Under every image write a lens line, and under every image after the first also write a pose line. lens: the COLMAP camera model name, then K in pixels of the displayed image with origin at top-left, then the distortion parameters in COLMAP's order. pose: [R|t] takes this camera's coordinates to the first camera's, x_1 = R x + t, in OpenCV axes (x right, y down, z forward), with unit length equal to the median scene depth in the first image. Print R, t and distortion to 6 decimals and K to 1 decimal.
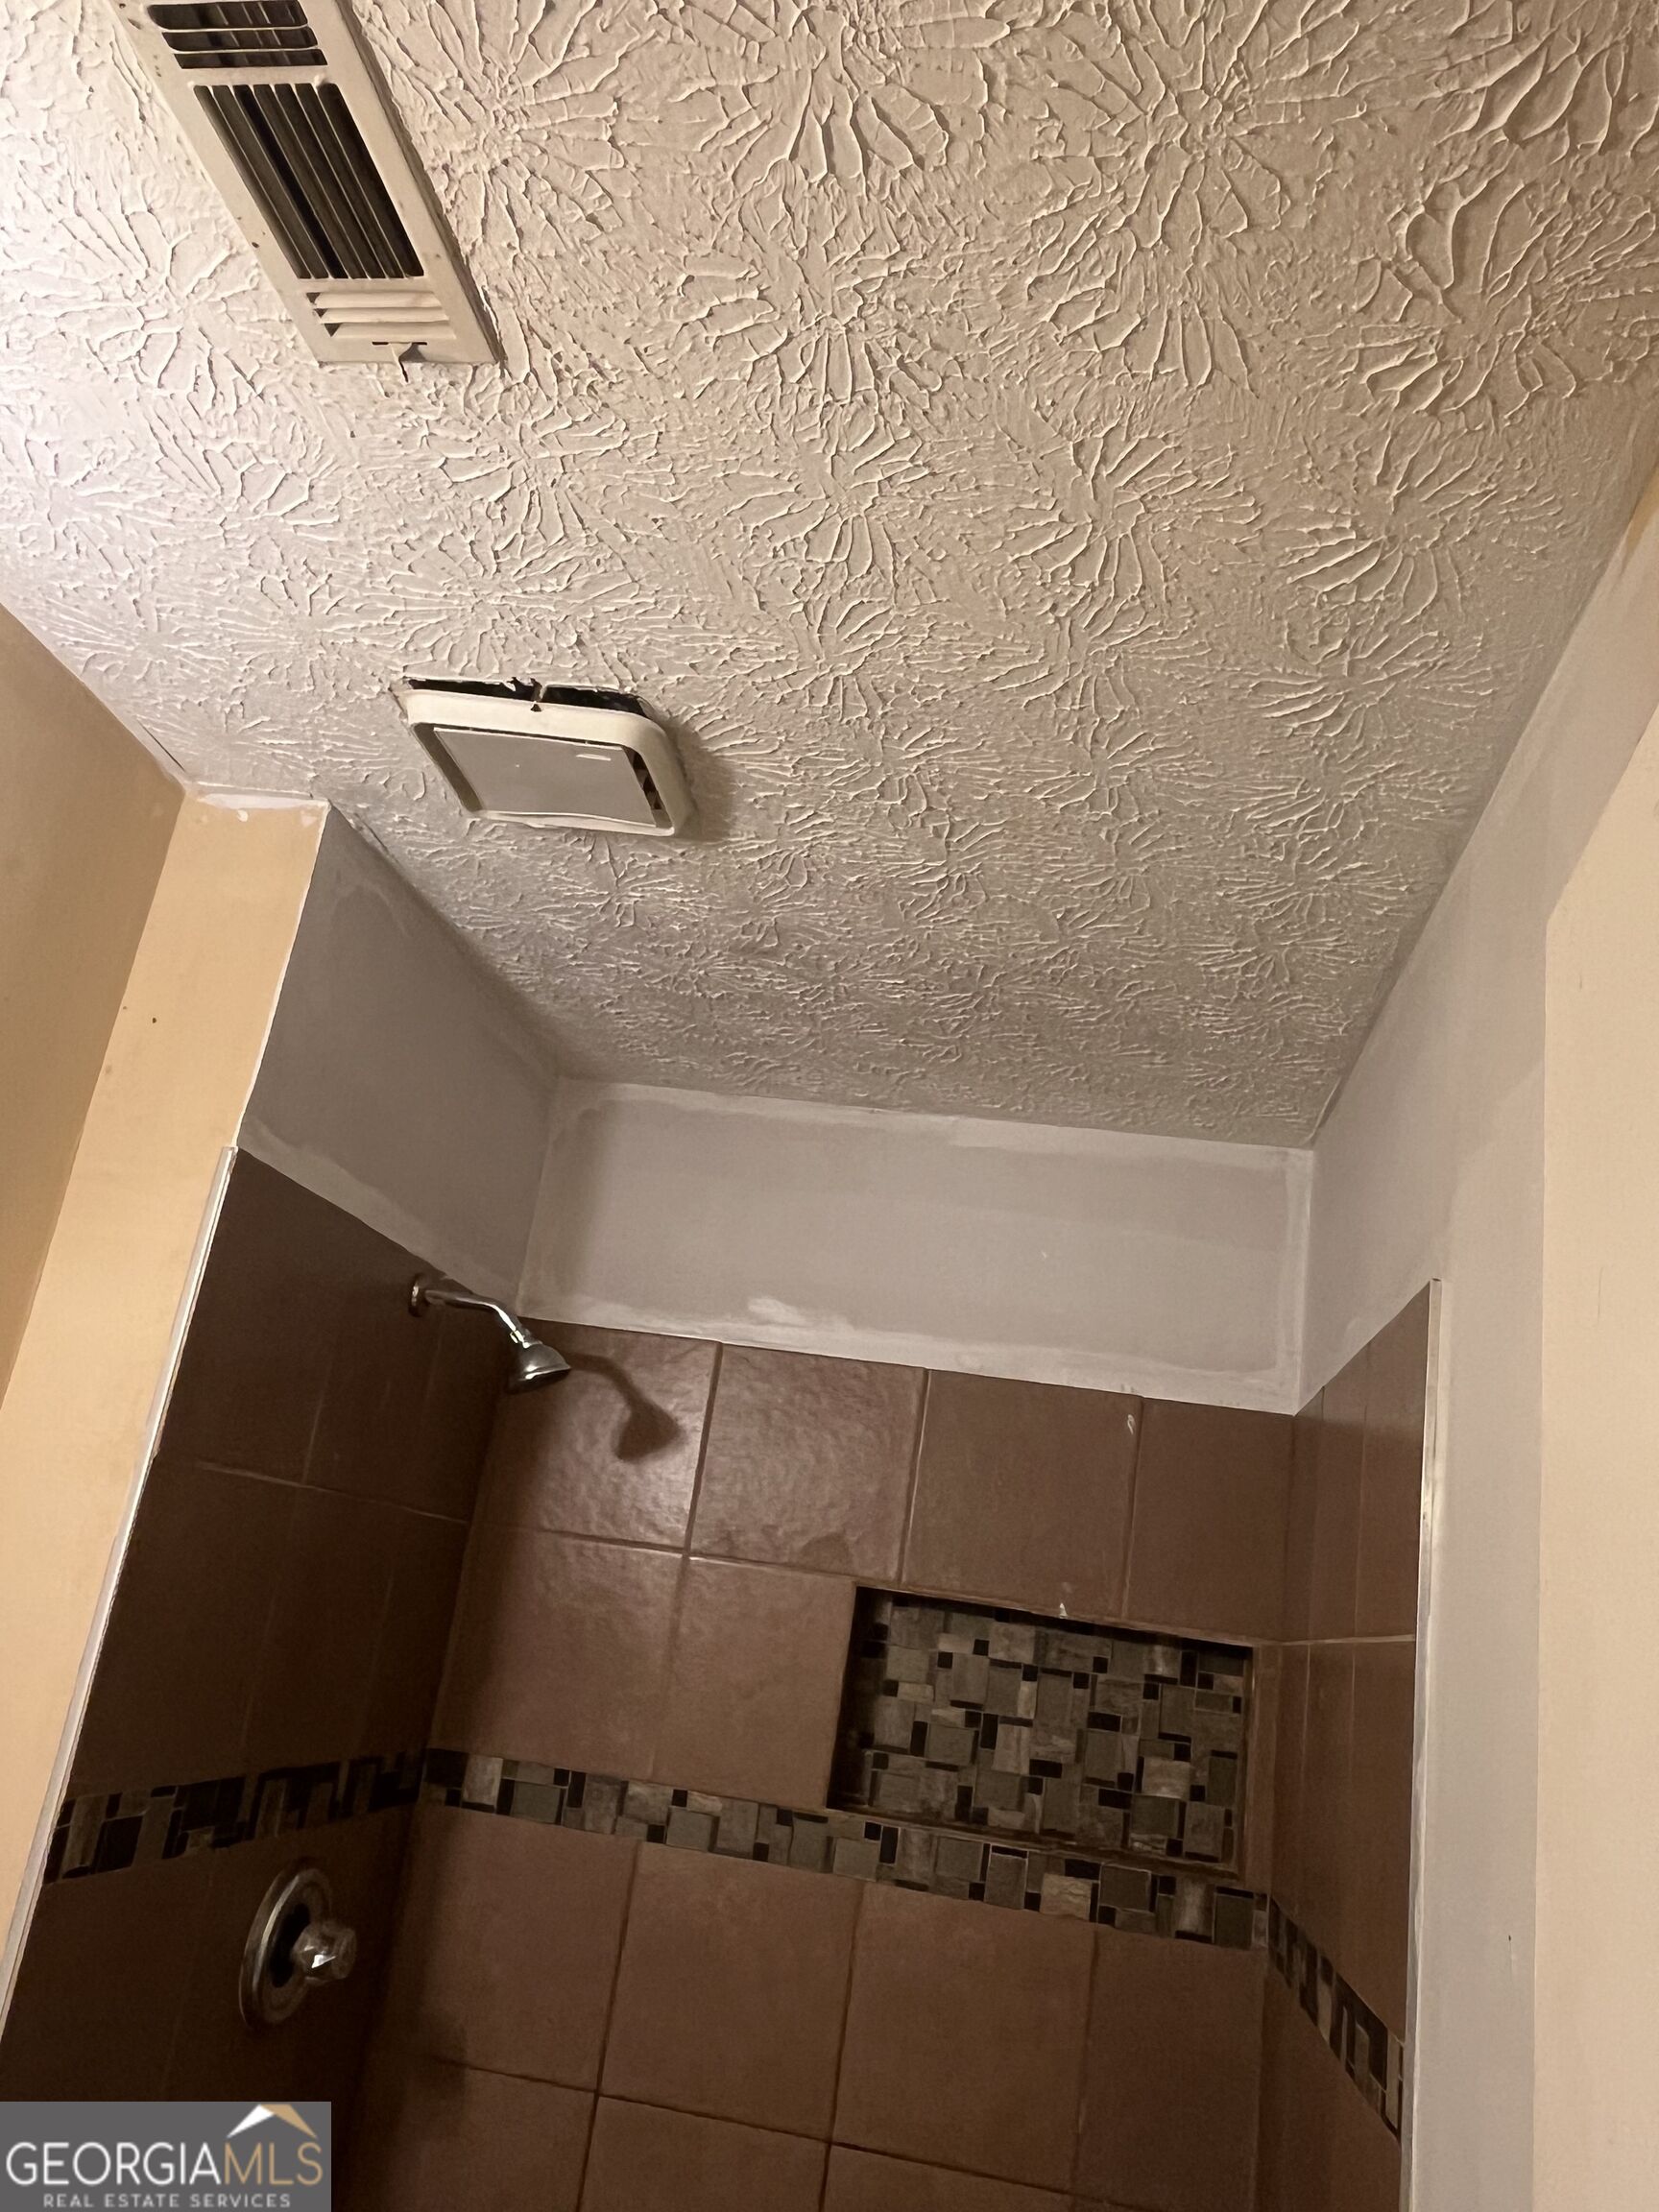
lens RADIAL K [[1617.6, 0, 833.1], [0, 1617.6, 1109.0], [0, 0, 1]] dist [-0.002537, 0.005250]
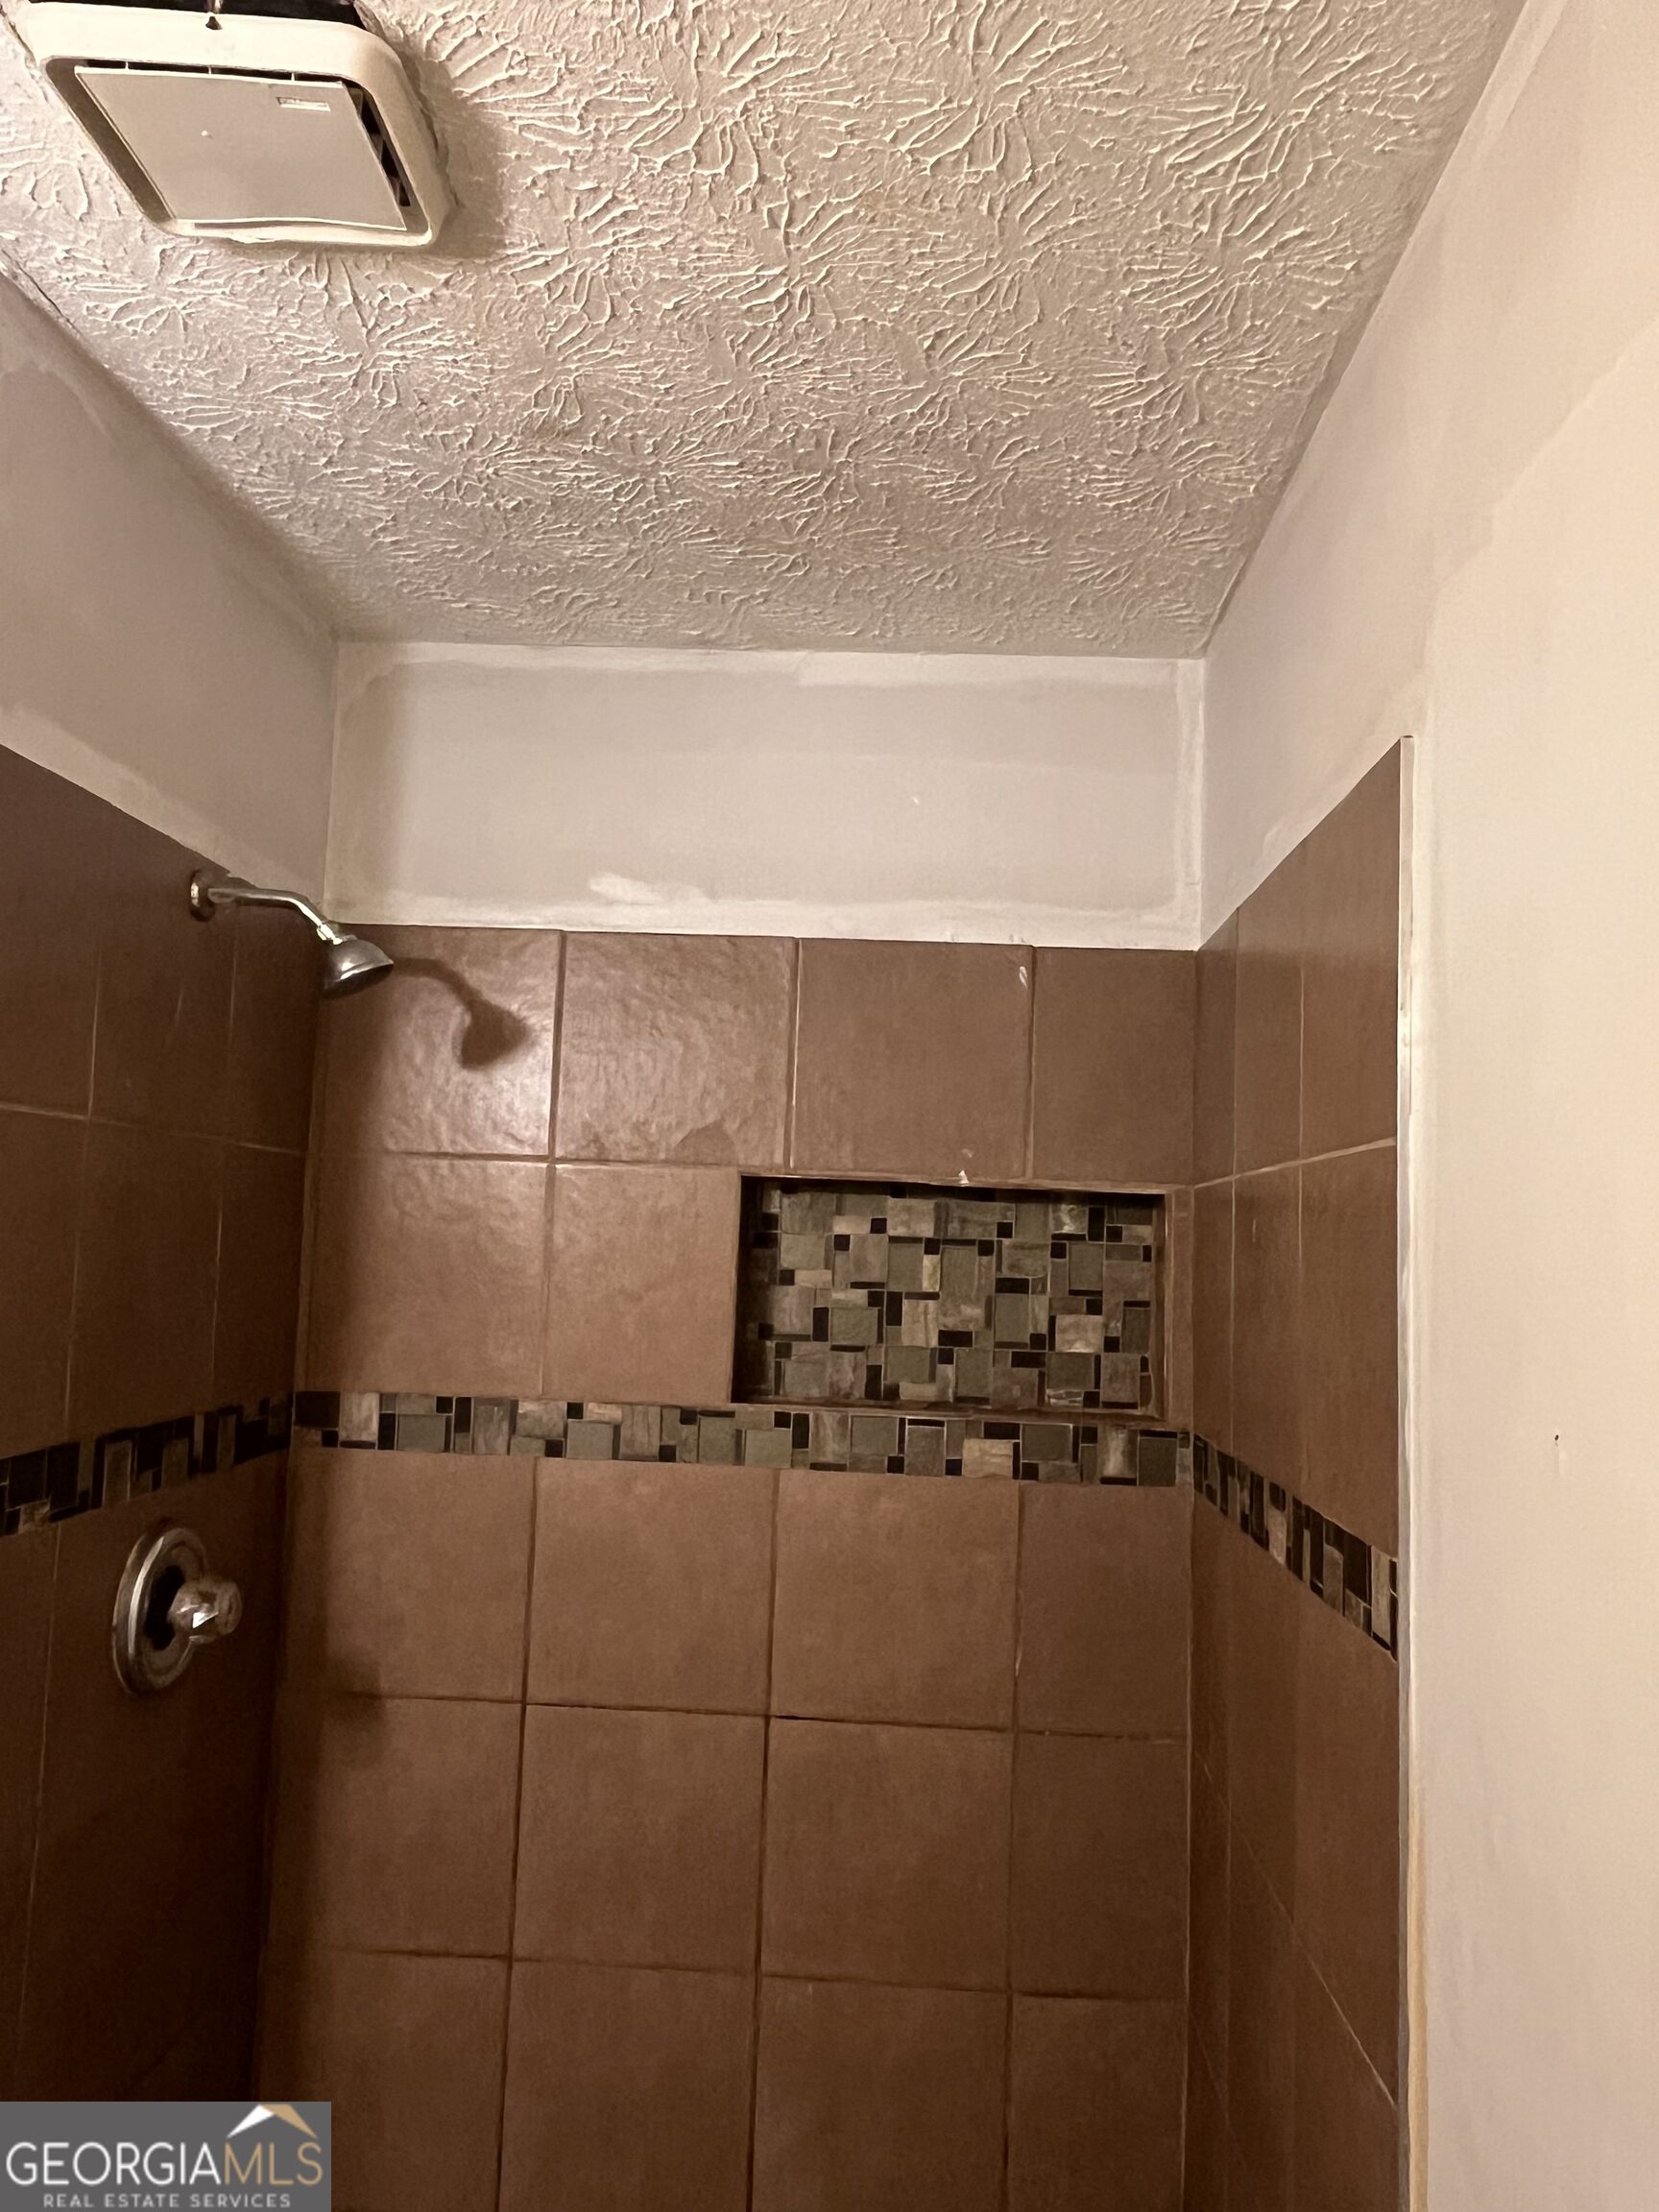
lens RADIAL K [[1617.6, 0, 827.4], [0, 1617.6, 1104.9], [0, 0, 1]] dist [-0.002537, 0.005250]
pose [[0.991060, -0.098702, 0.089767, -0.017319], [0.076214, 0.971071, 0.226304, 0.054879], [-0.109506, -0.217439, 0.969912, 0.117246]]
